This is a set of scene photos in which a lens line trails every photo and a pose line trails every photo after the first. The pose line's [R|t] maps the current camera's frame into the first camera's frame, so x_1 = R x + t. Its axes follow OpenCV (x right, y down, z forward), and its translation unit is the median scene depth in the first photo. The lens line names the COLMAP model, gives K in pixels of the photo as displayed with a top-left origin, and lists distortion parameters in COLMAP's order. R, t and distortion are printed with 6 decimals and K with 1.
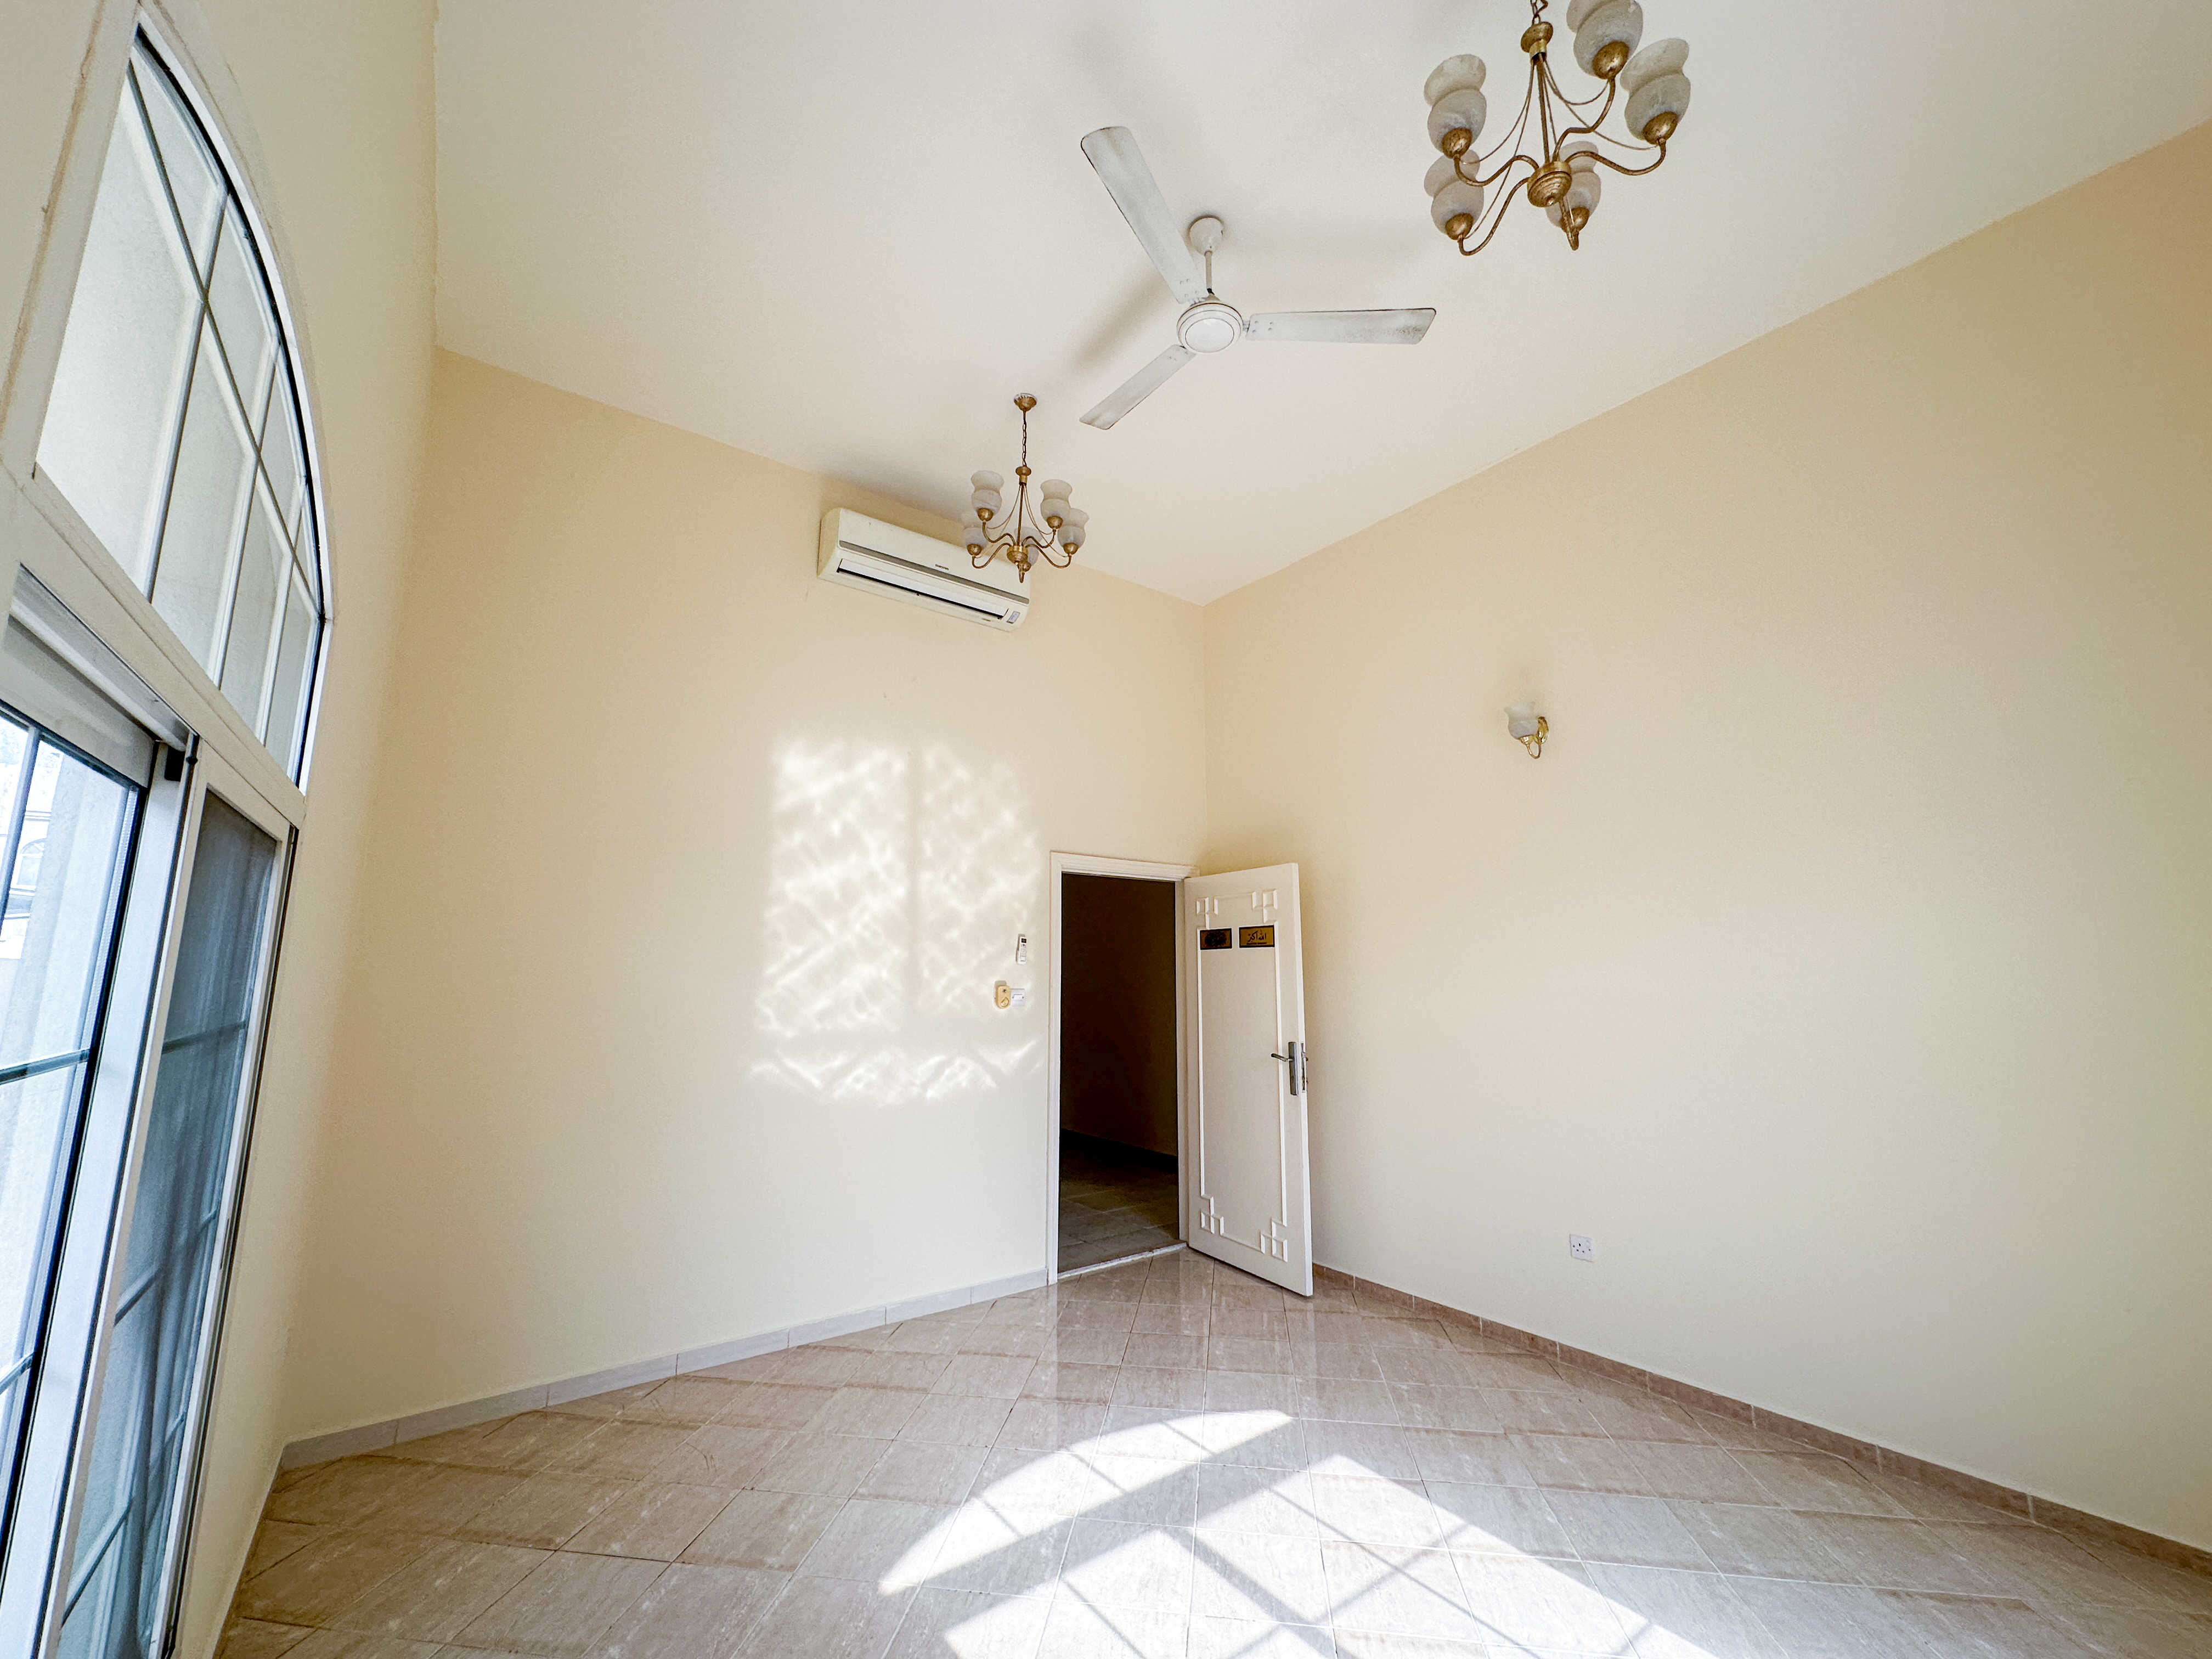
lens RADIAL K [[884.3, 0, 1106.0], [0, 884.3, 829.5], [0, 0, 1]] dist [-0.001513, 0.000352]
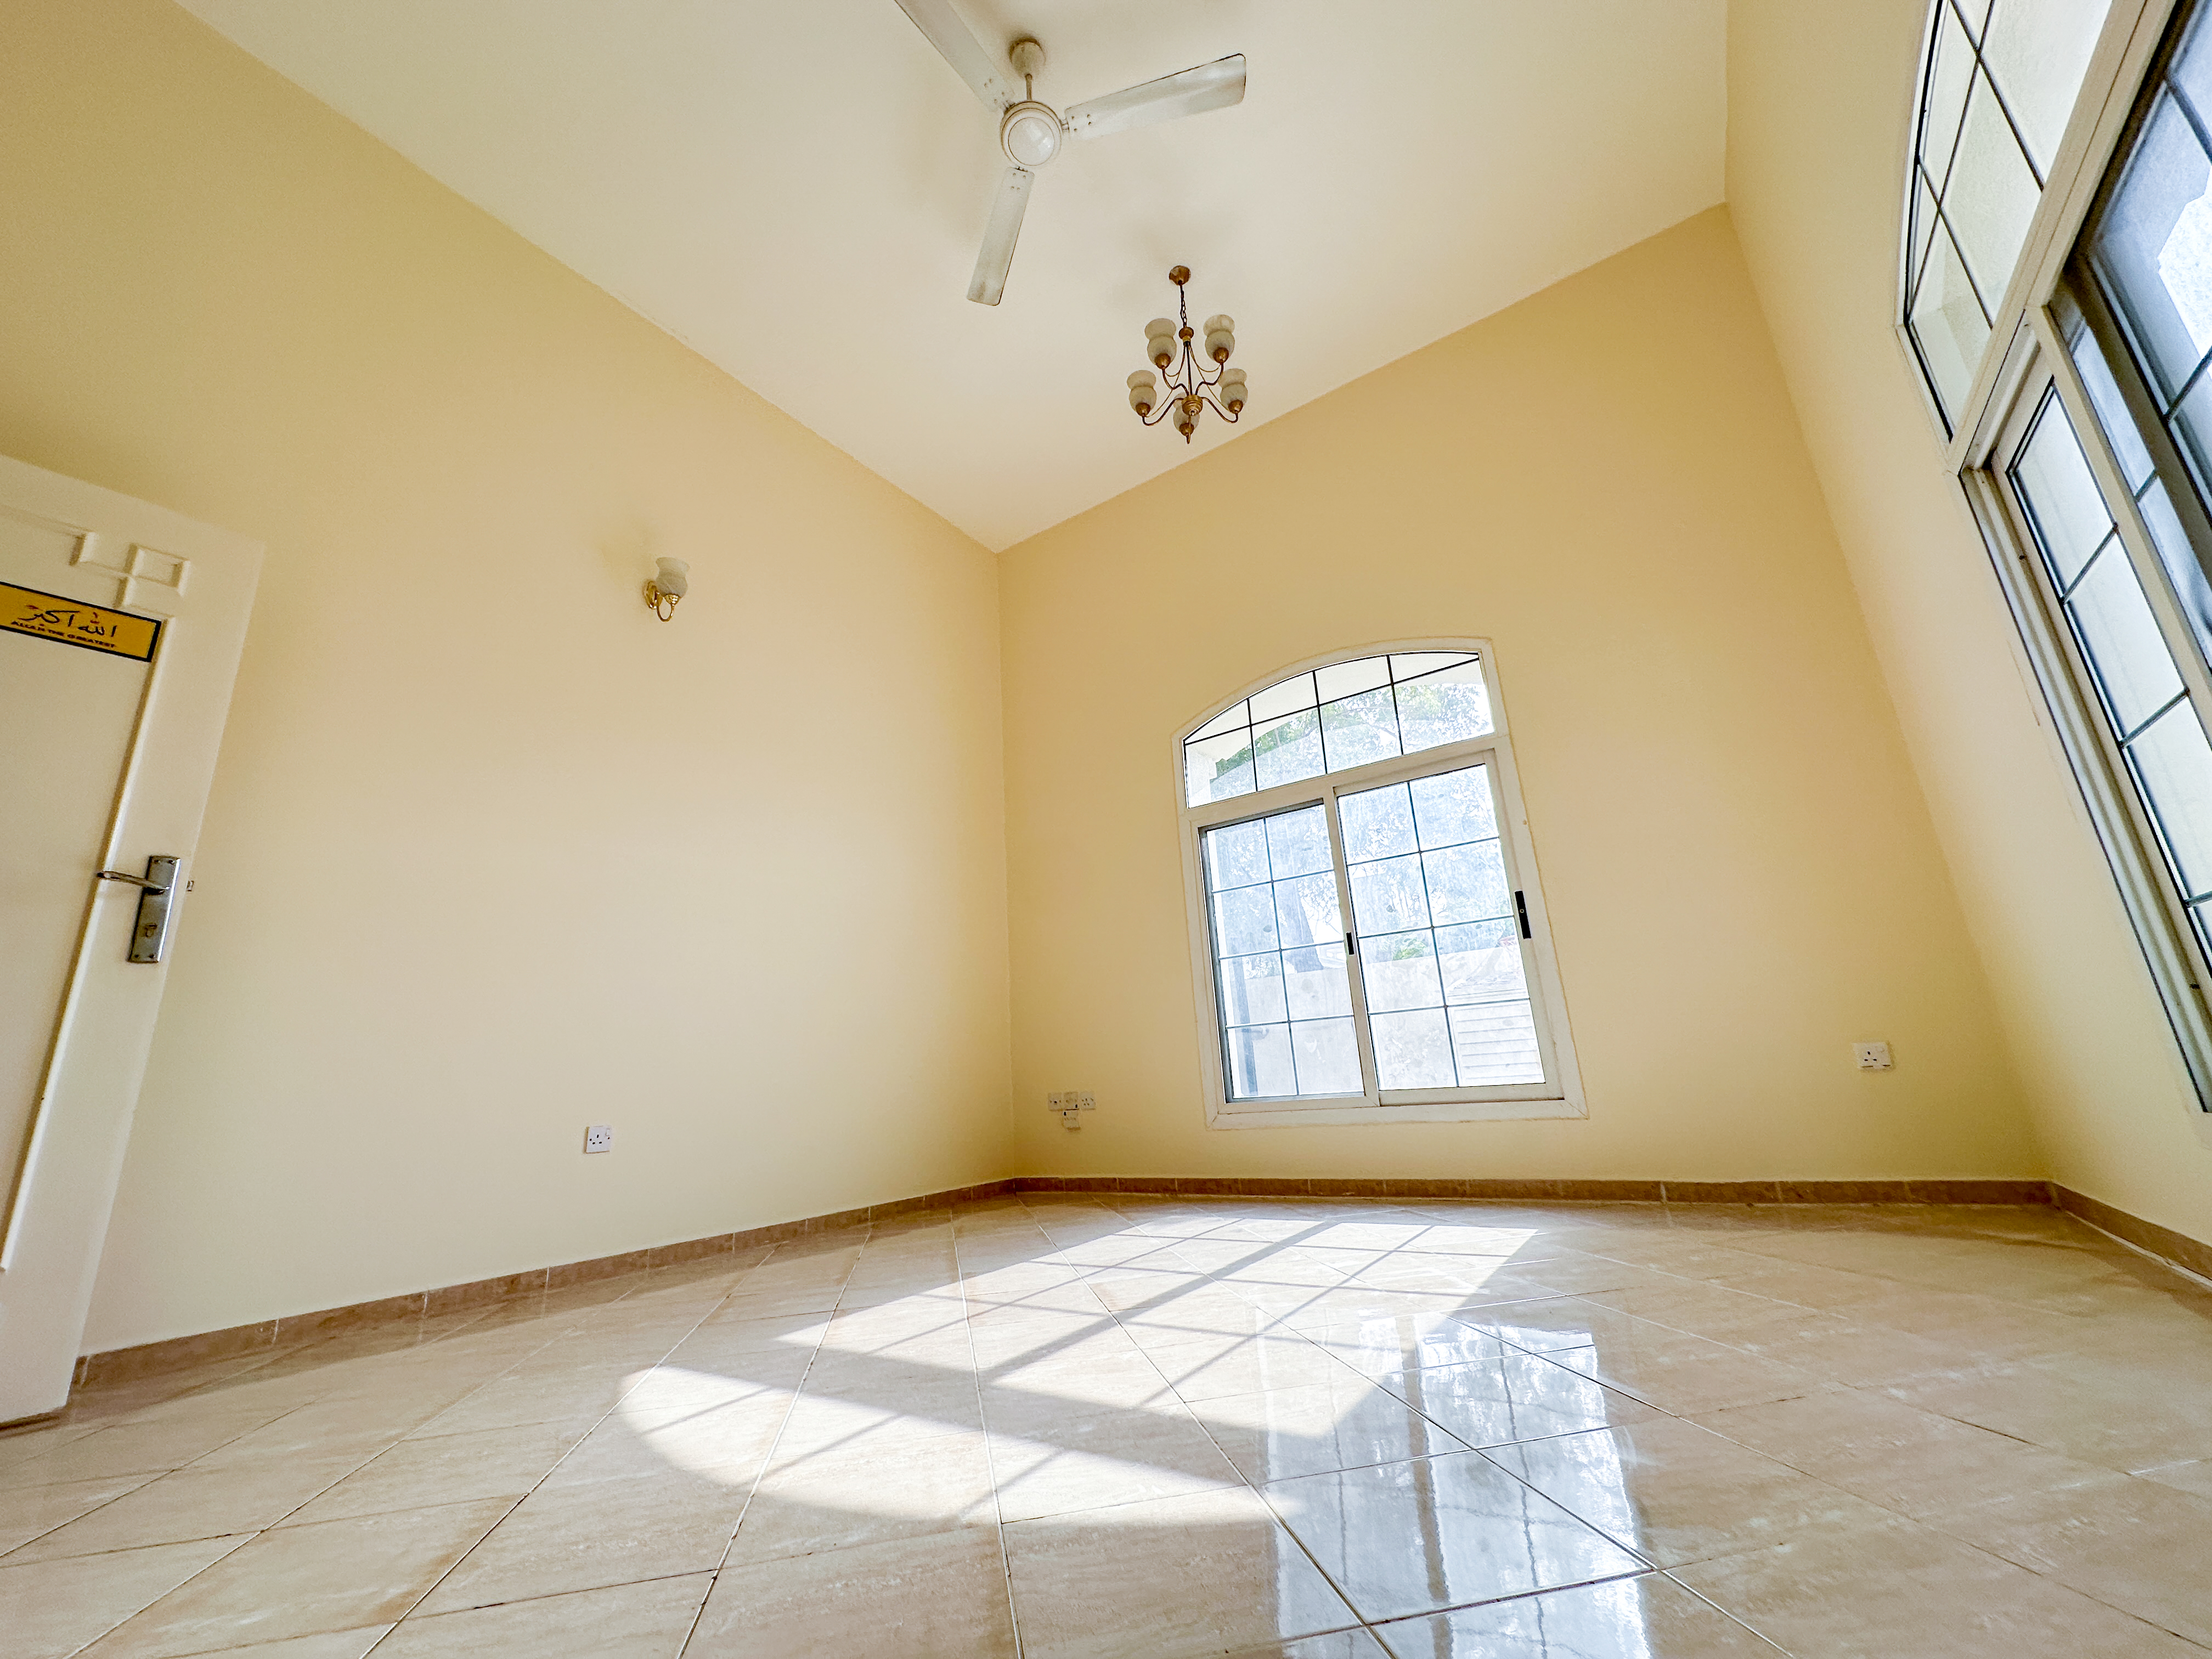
lens RADIAL K [[884.3, 0, 1106.0], [0, 884.3, 829.5], [0, 0, 1]] dist [-0.001513, 0.000352]
pose [[-0.328039, 0.276955, 0.903153, -0.642917], [-0.096500, 0.941232, -0.323682, 0.545712], [-0.939722, -0.193334, -0.282035, 1.081443]]
